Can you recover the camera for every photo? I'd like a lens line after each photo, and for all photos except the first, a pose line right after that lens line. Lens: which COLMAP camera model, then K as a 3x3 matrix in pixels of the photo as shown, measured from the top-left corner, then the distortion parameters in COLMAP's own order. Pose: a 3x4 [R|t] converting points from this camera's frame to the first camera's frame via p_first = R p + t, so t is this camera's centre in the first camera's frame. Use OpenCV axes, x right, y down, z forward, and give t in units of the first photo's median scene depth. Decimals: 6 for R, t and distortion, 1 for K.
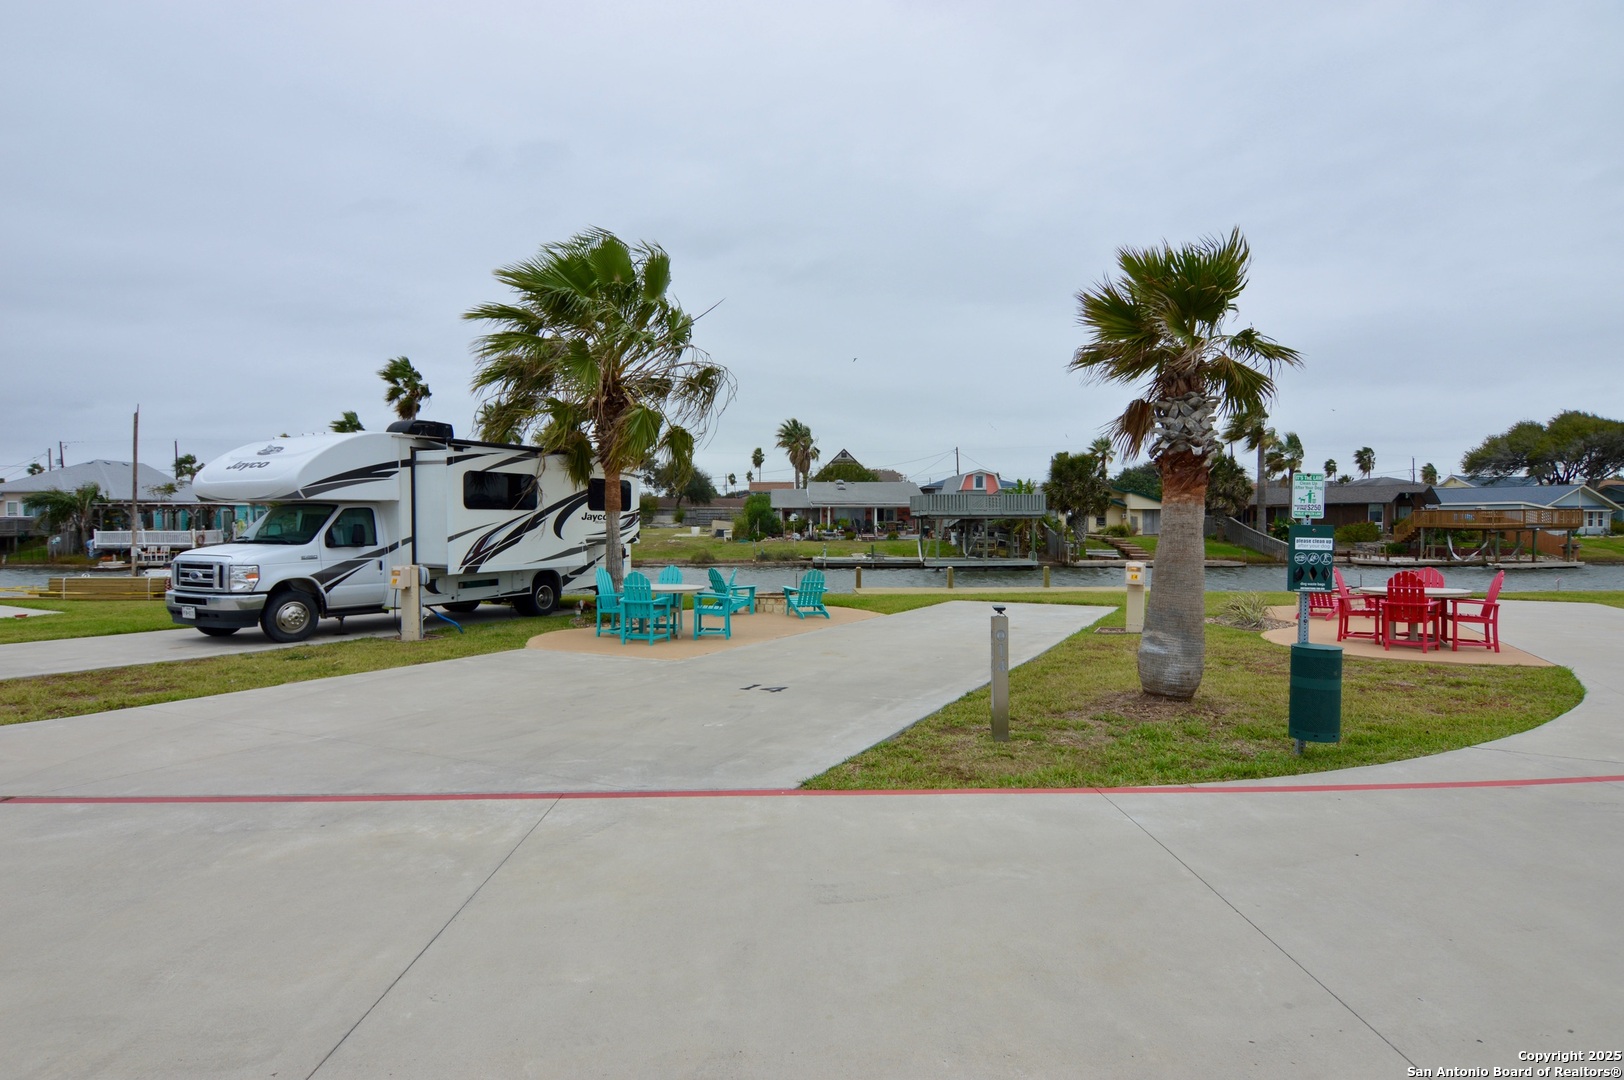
lens RADIAL K [[868.7, 0, 801.5], [0, 868.7, 524.7], [0, 0, 1]] dist [0.006354, -0.022234]
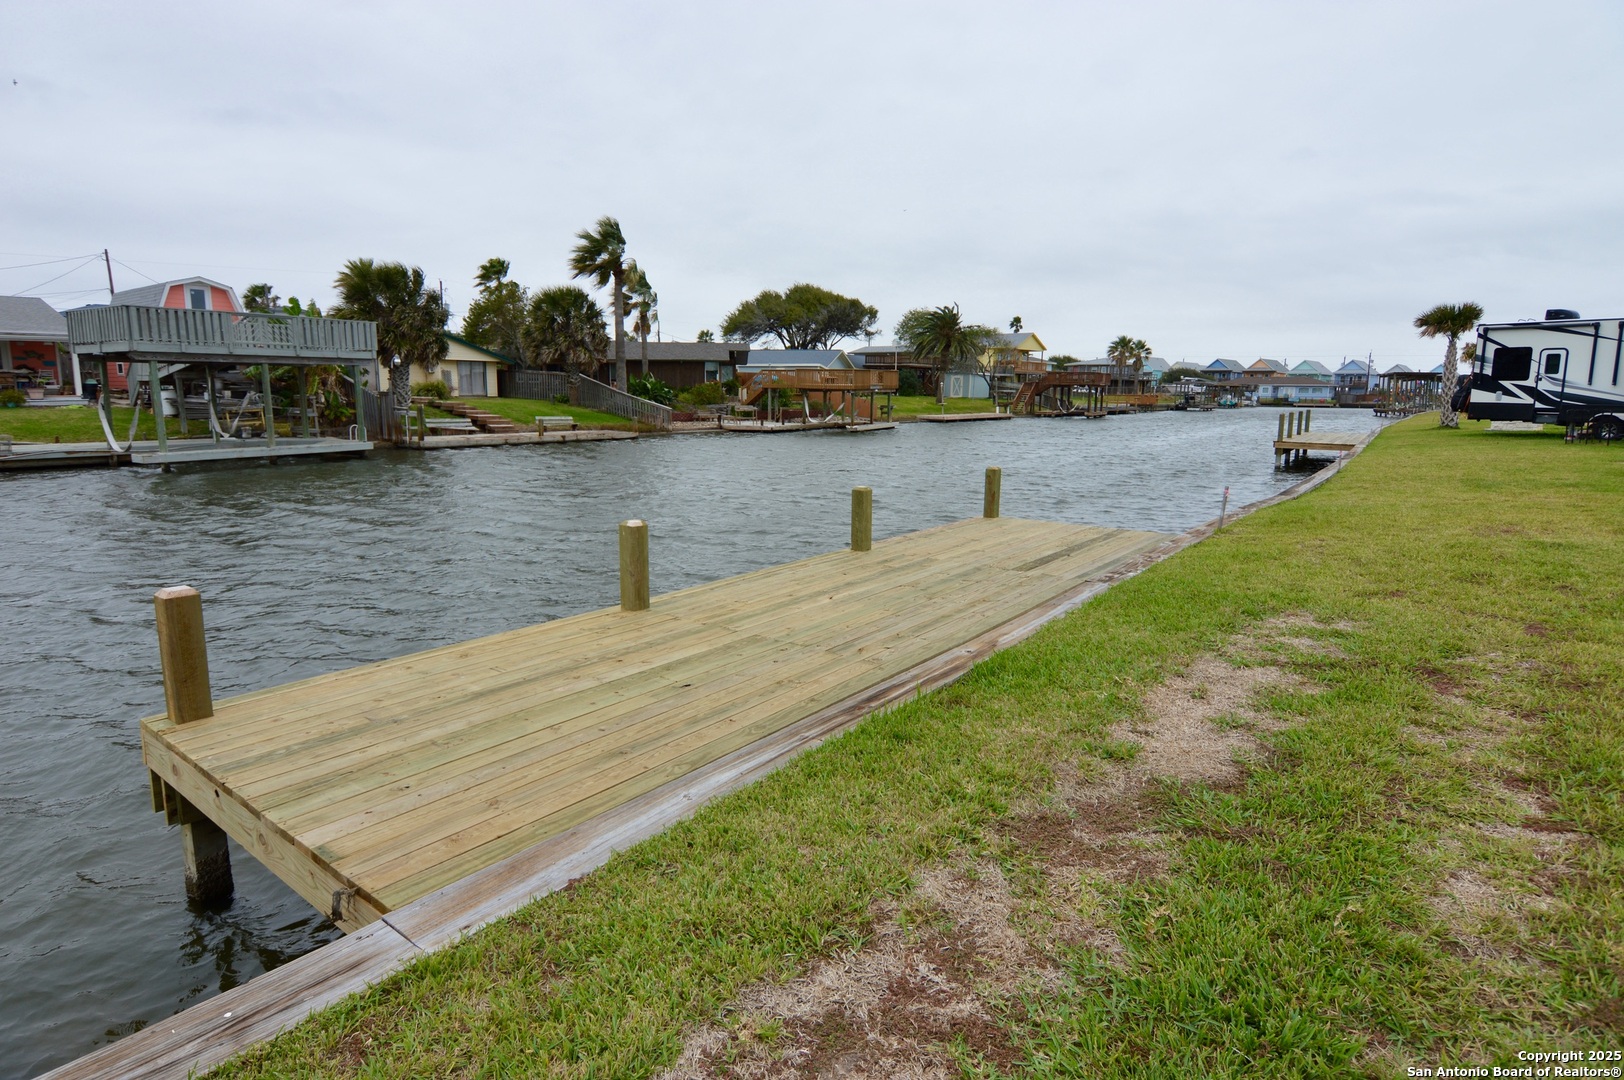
lens RADIAL K [[868.7, 0, 801.5], [0, 868.7, 524.7], [0, 0, 1]] dist [0.006354, -0.022234]
pose [[0.628427, -0.112884, 0.769635, 0.020564], [-0.007929, 0.988433, 0.151449, 0.024474], [-0.777829, -0.101277, 0.620263, 1.443332]]
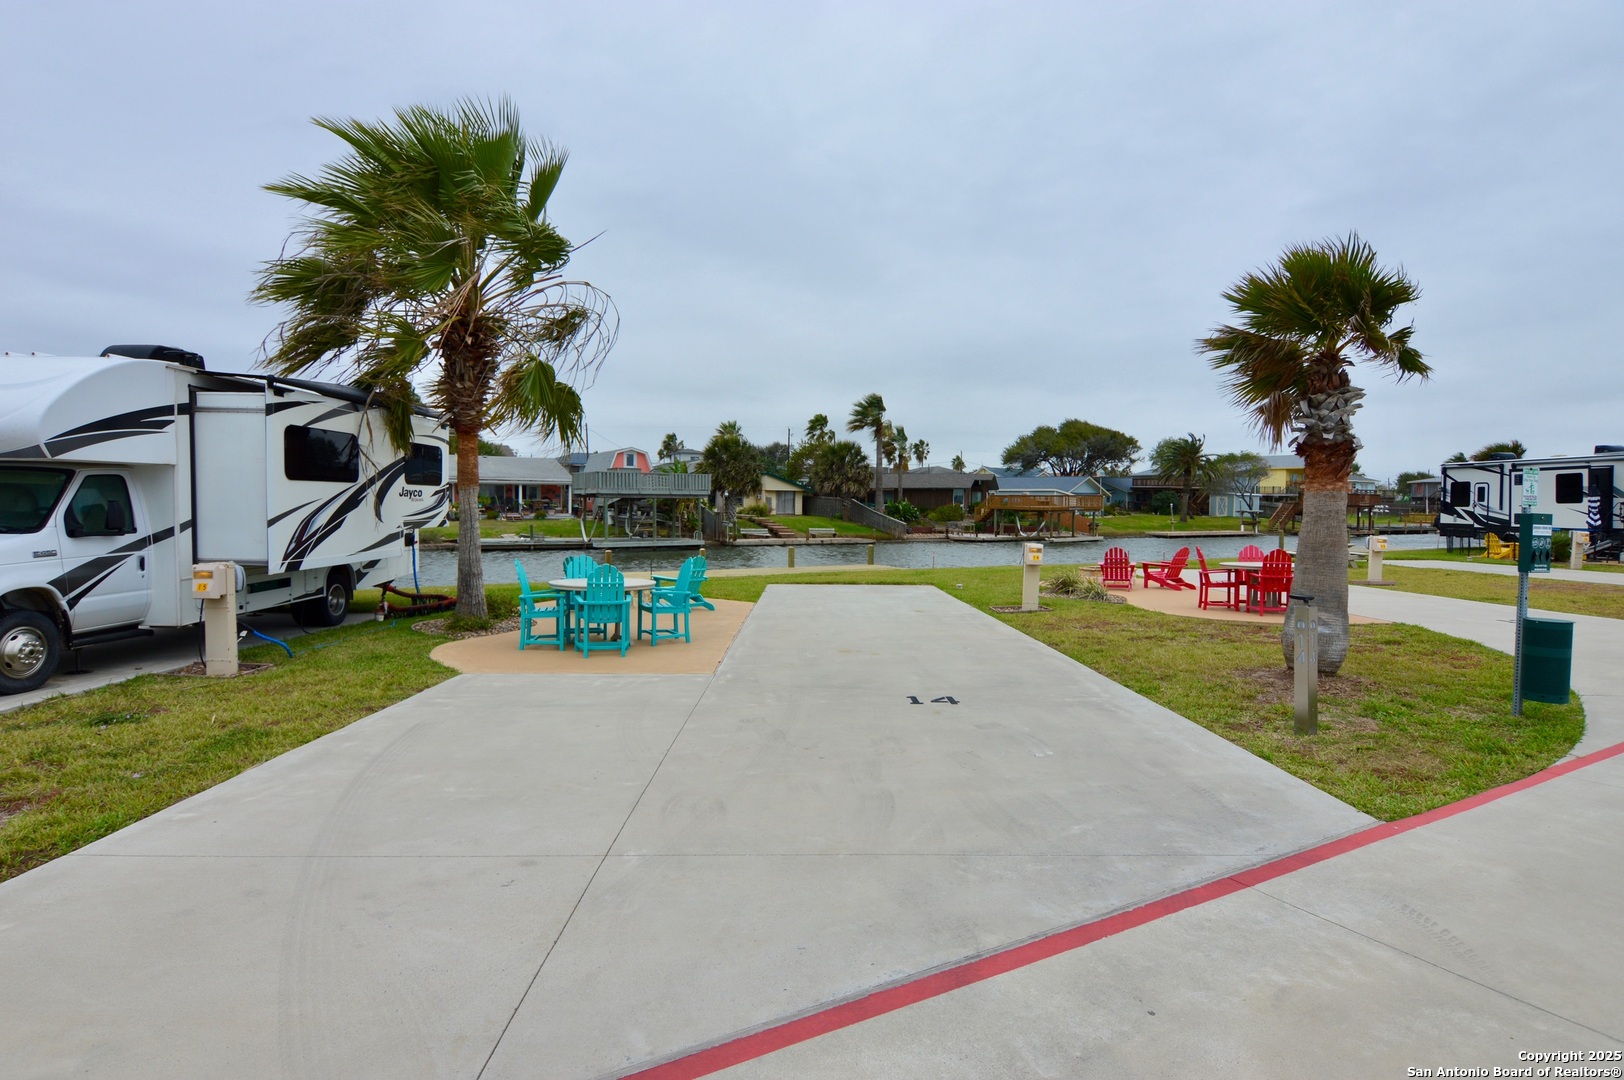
lens RADIAL K [[868.7, 0, 801.5], [0, 868.7, 524.7], [0, 0, 1]] dist [0.006354, -0.022234]
pose [[0.888080, -0.003021, 0.459678, -0.311122], [-0.008296, 0.999710, 0.022597, -0.001013], [-0.459614, -0.023882, 0.887798, 0.174771]]
